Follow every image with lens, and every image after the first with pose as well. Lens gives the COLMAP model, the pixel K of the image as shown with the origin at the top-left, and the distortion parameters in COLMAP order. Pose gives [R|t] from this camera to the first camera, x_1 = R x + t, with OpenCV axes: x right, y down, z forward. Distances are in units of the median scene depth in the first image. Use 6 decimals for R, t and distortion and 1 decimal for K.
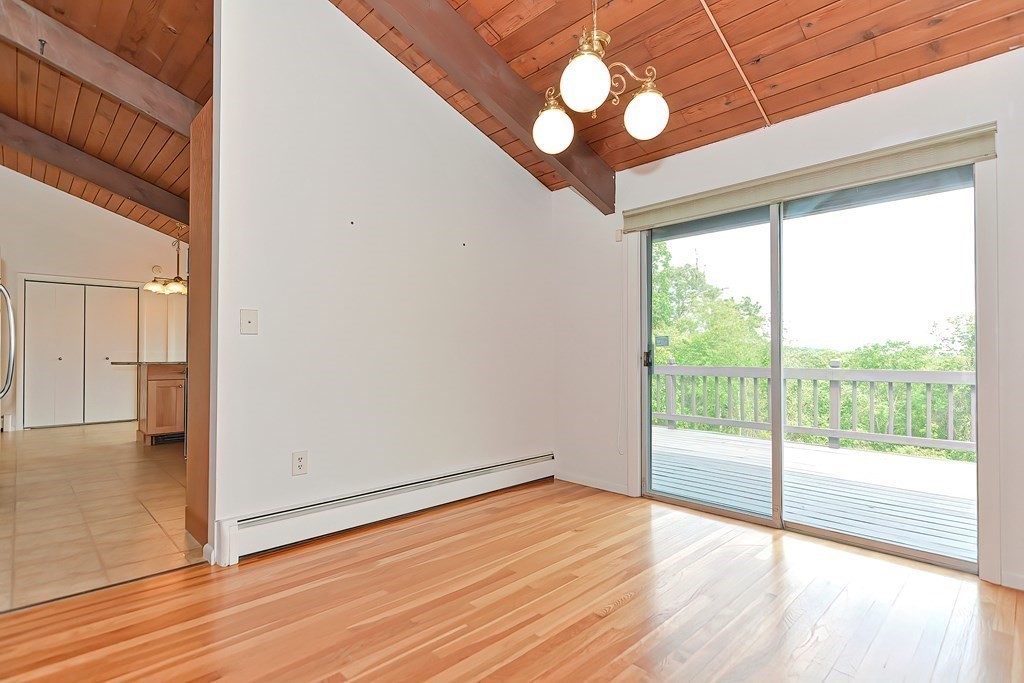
lens RADIAL K [[506.5, 0, 504.7], [0, 506.5, 350.2], [0, 0, 1]] dist [0.003759, -0.000111]
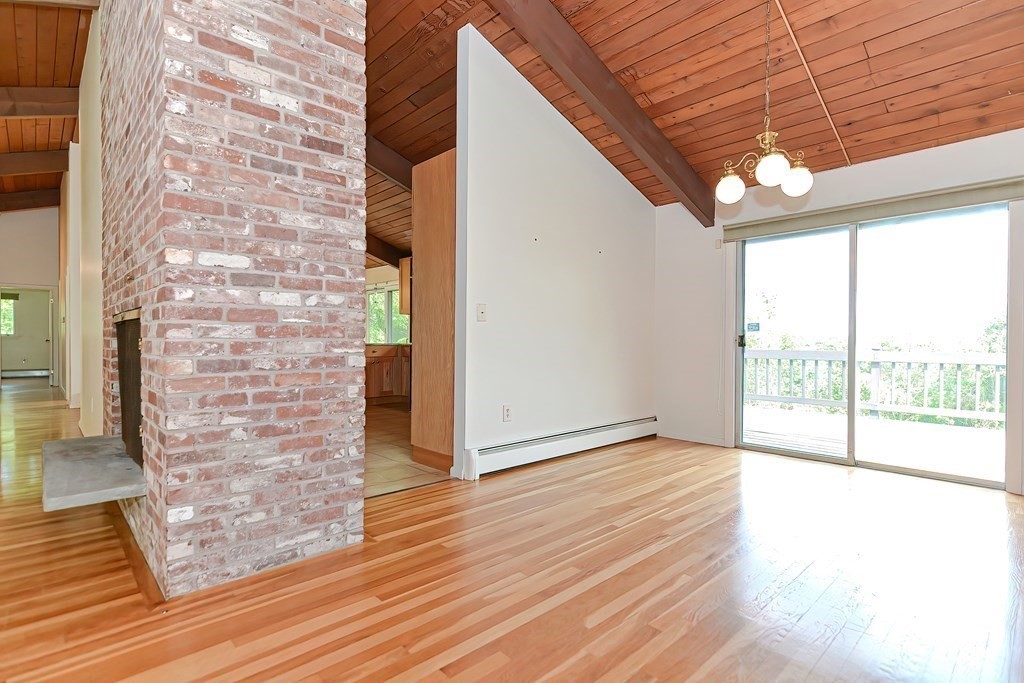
lens RADIAL K [[507.3, 0, 503.0], [0, 507.3, 344.4], [0, 0, 1]] dist [0.010956, 0.000021]
pose [[0.999784, 0.005455, -0.020055, -0.359026], [-0.005138, 0.999861, 0.015840, 0.010764], [0.020139, -0.015733, 0.999673, -0.366182]]
